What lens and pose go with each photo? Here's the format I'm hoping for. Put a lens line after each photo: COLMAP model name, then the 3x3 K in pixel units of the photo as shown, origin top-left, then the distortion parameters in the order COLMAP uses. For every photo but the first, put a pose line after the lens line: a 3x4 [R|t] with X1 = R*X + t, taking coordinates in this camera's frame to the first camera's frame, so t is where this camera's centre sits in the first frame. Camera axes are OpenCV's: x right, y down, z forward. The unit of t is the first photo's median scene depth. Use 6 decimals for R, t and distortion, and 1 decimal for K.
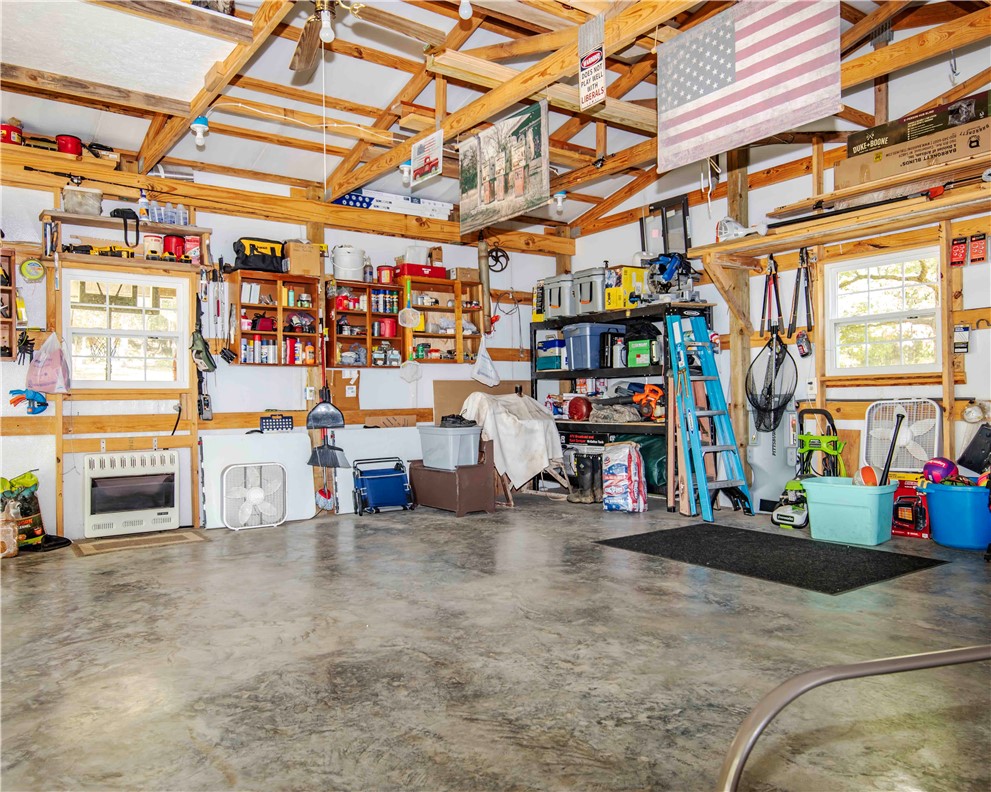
lens RADIAL K [[795.1, 0, 495.5], [0, 795.1, 396.0], [0, 0, 1]] dist [0.013257, 0.002789]
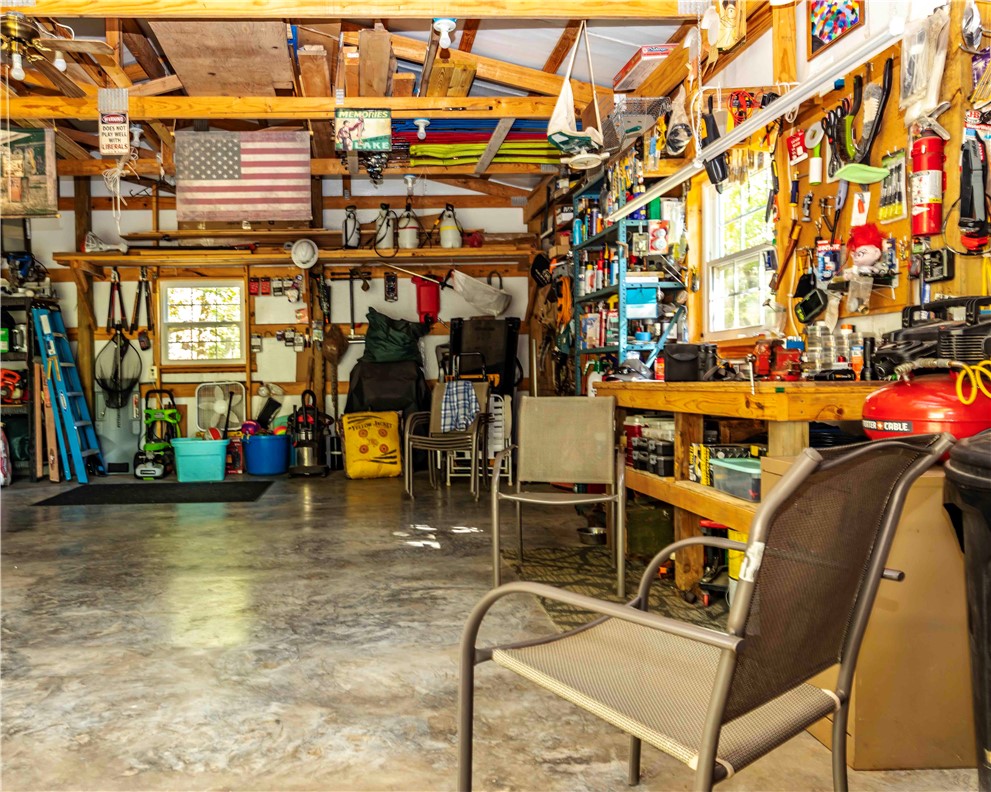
lens RADIAL K [[795.1, 0, 495.5], [0, 795.1, 396.0], [0, 0, 1]] dist [0.013257, 0.002789]
pose [[0.456030, -0.013721, 0.889859, -0.520681], [0.005124, 0.999905, 0.012792, 0.012711], [-0.889950, -0.001274, 0.456057, -0.105609]]
